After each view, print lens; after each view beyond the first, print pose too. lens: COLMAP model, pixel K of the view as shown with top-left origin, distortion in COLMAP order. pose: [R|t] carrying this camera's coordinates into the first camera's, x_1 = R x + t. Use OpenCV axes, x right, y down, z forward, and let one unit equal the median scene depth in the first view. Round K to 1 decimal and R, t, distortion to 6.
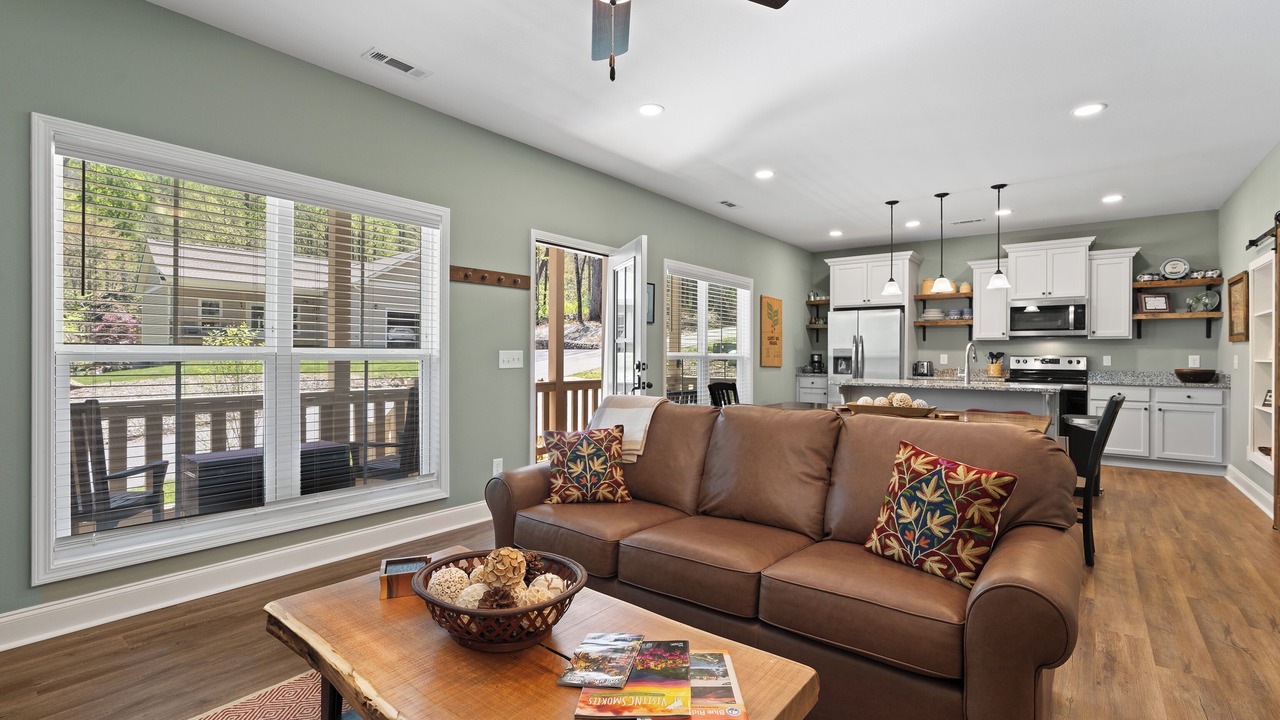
lens RADIAL K [[576.0, 0, 638.6], [0, 576.0, 355.0], [0, 0, 1]] dist [-0.002934, 0.001523]
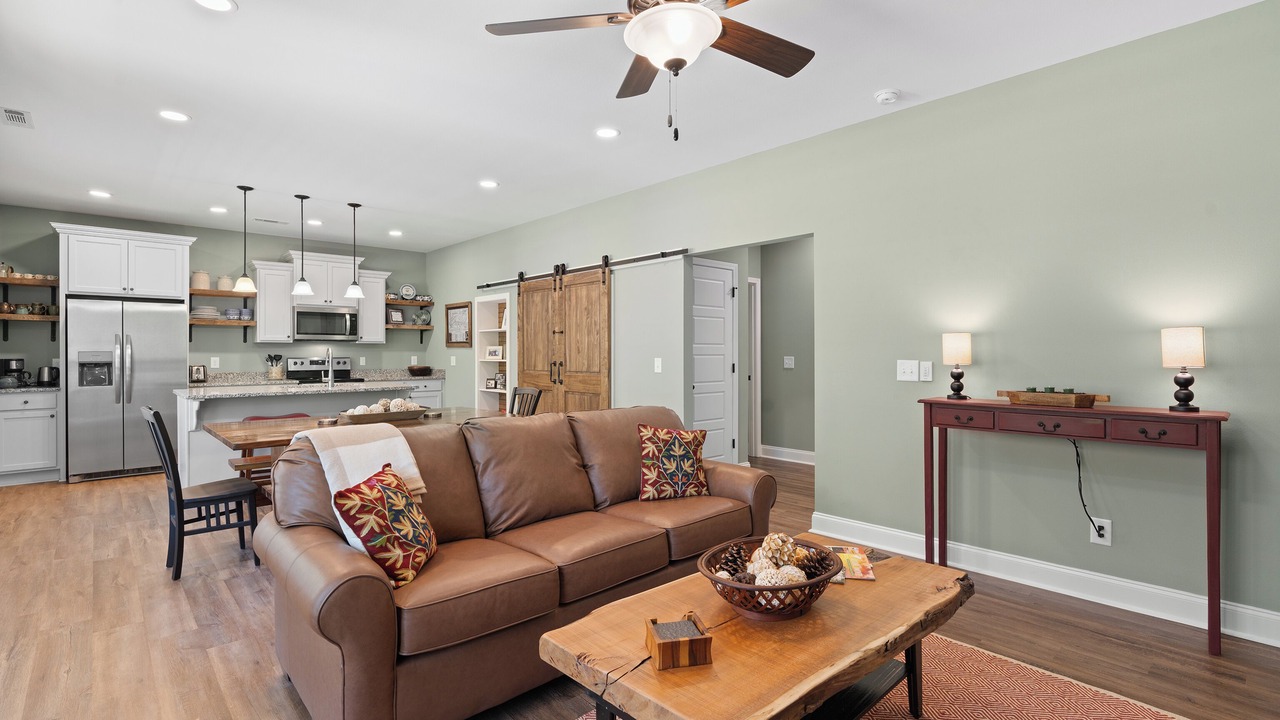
lens RADIAL K [[592.9, 0, 634.8], [0, 592.9, 353.0], [0, 0, 1]] dist [0.001367, 0.001232]
pose [[0.165087, -0.006677, 0.986256, -0.332585], [0.003137, 0.999976, 0.006245, -0.013675], [-0.986274, 0.002062, 0.165104, 0.236074]]
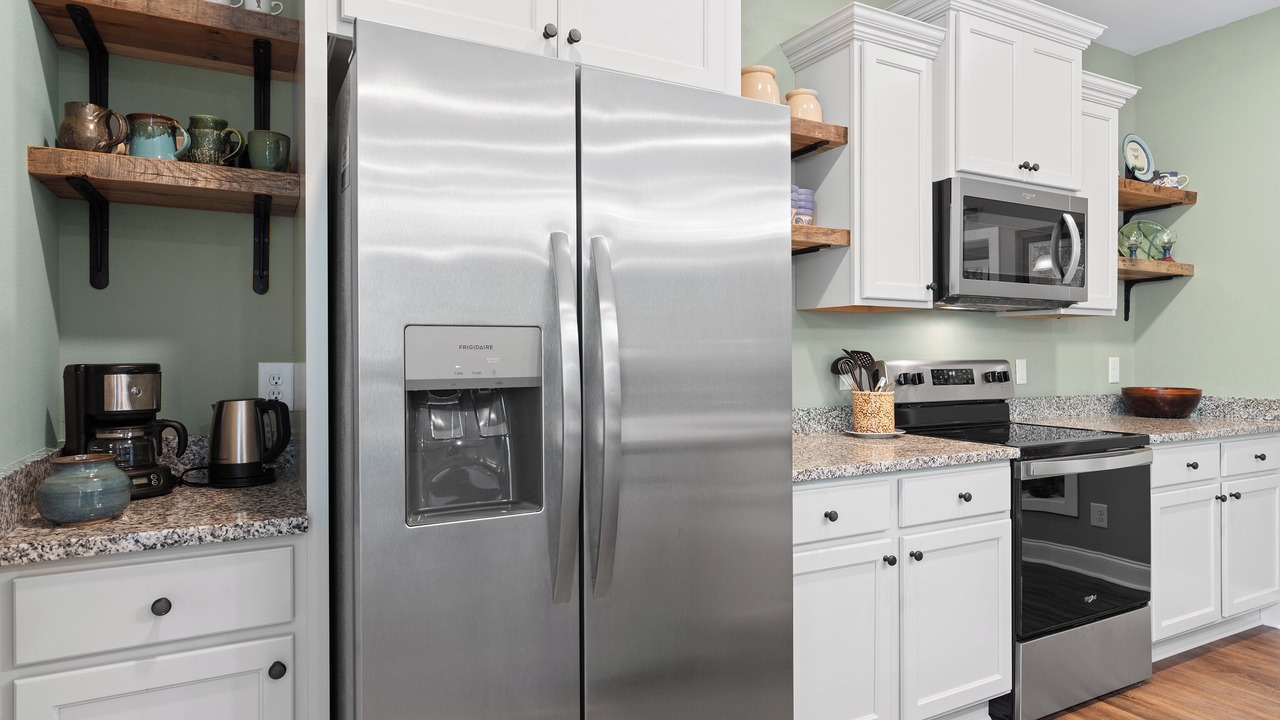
lens RADIAL K [[732.1, 0, 636.3], [0, 732.1, 354.9], [0, 0, 1]] dist [-0.001381, 0.000787]
pose [[0.403049, -0.006913, 0.915152, 0.256546], [0.003754, 0.999976, 0.005901, -0.005770], [-0.915171, 0.001057, 0.403065, 1.072252]]
